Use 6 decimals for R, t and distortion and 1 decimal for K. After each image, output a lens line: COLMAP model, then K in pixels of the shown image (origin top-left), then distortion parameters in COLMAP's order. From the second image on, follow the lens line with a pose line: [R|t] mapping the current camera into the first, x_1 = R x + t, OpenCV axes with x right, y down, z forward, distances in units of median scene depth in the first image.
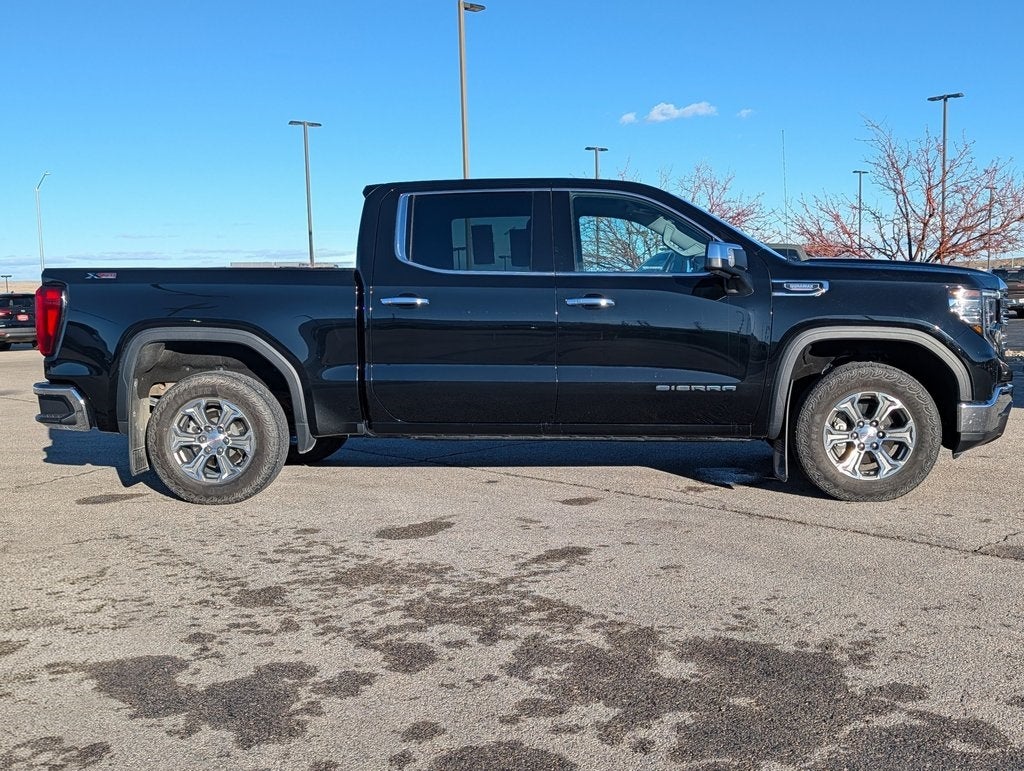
lens RADIAL K [[1168.6, 0, 517.4], [0, 1168.6, 412.2], [0, 0, 1]] dist [0.016708, -0.036946]
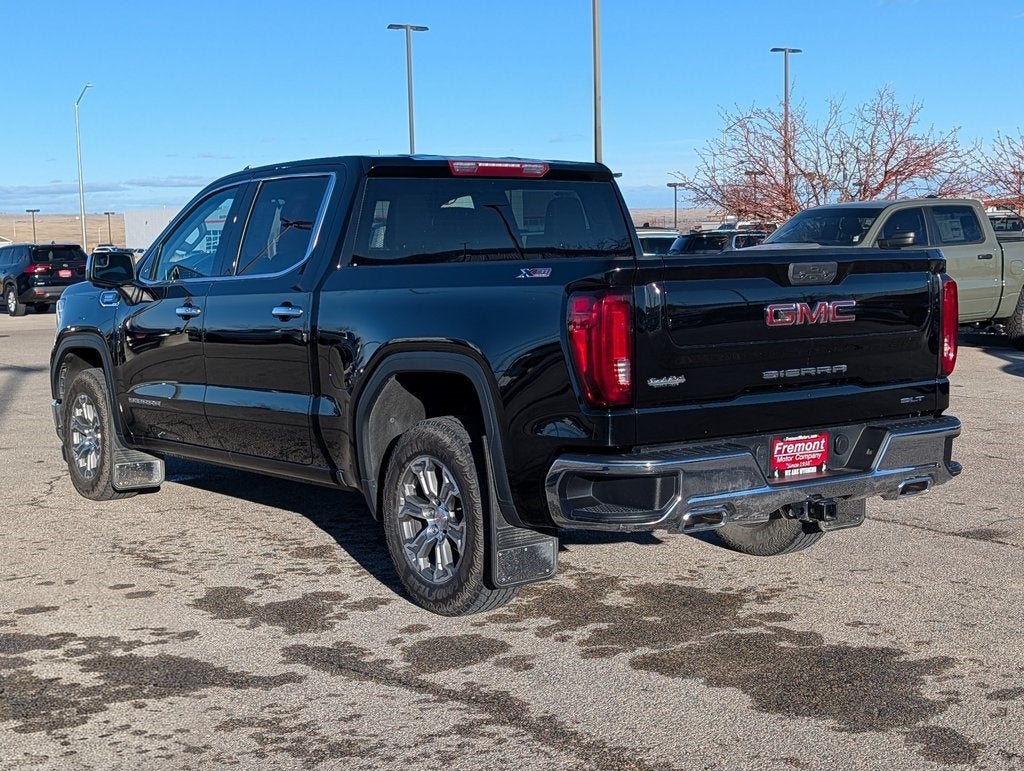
lens RADIAL K [[1688.5, 0, 512.0], [0, 1688.5, 385.5], [0, 0, 1]] dist [0.125193, -0.178383]
pose [[0.991810, 0.011586, -0.127197, 0.235541], [-0.012071, 0.999923, -0.003042, -0.012071], [0.127152, 0.004552, 0.991873, -0.815586]]
